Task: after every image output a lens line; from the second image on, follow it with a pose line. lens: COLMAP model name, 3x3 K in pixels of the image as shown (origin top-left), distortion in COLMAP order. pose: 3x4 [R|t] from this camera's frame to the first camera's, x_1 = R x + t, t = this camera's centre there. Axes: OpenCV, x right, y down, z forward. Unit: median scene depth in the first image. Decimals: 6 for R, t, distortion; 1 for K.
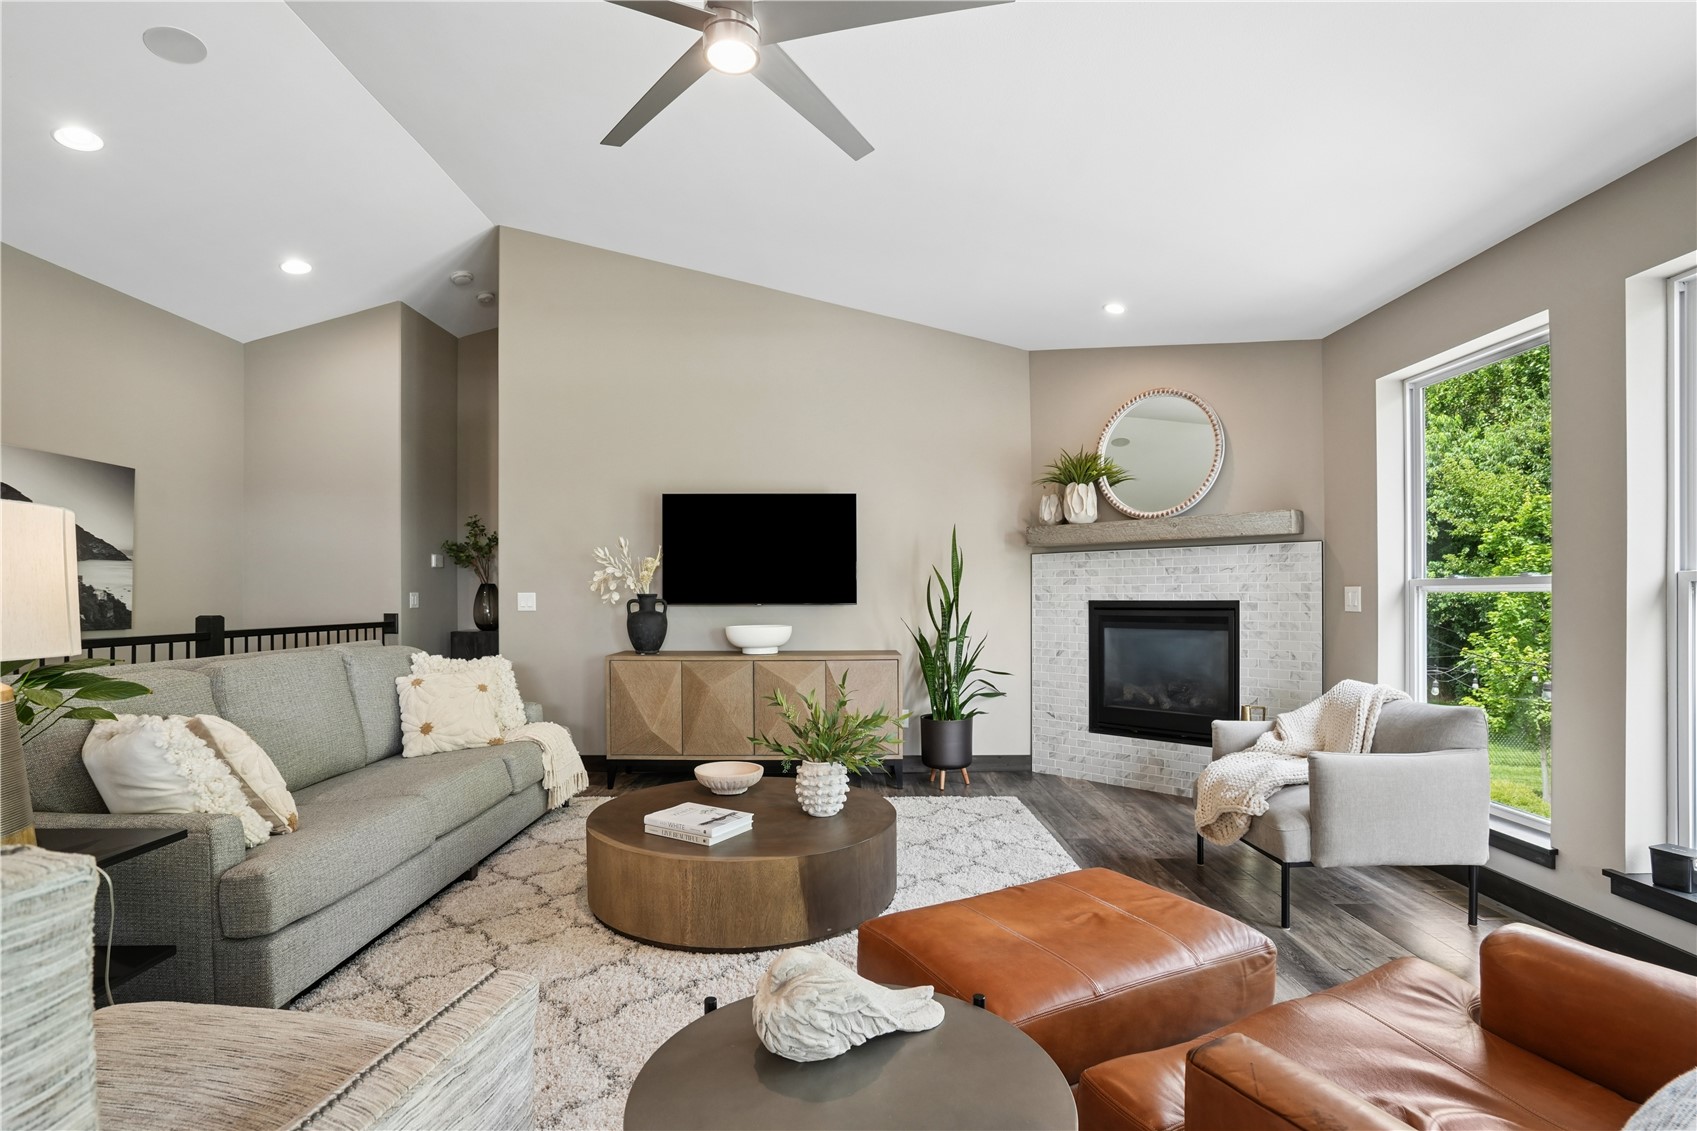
lens RADIAL K [[771.7, 0, 851.0], [0, 771.7, 596.0], [0, 0, 1]] dist [-0.037386, 0.008304]
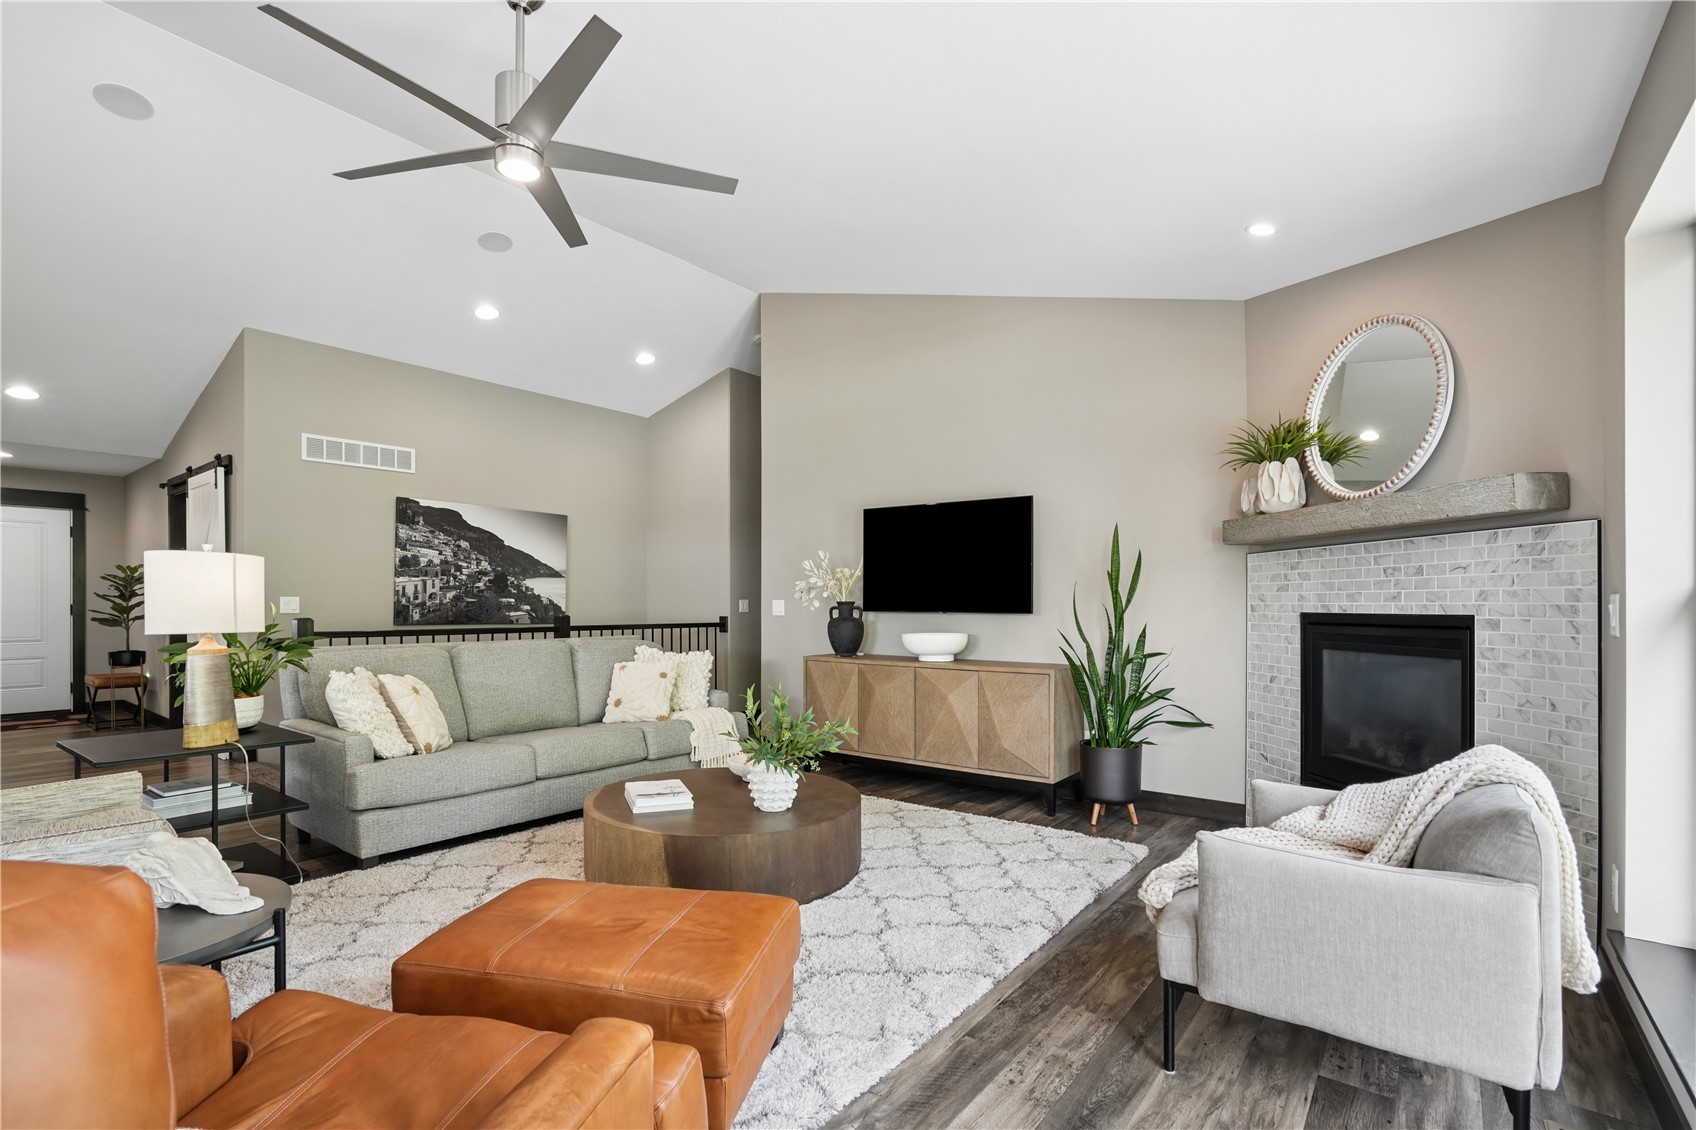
lens RADIAL K [[771.3, 0, 860.6], [0, 771.3, 602.1], [0, 0, 1]] dist [-0.037386, 0.008304]
pose [[0.799920, 0.004906, -0.600087, 0.425184], [-0.005918, 0.999982, 0.000287, -0.002209], [0.600078, 0.003322, 0.799935, 0.136608]]
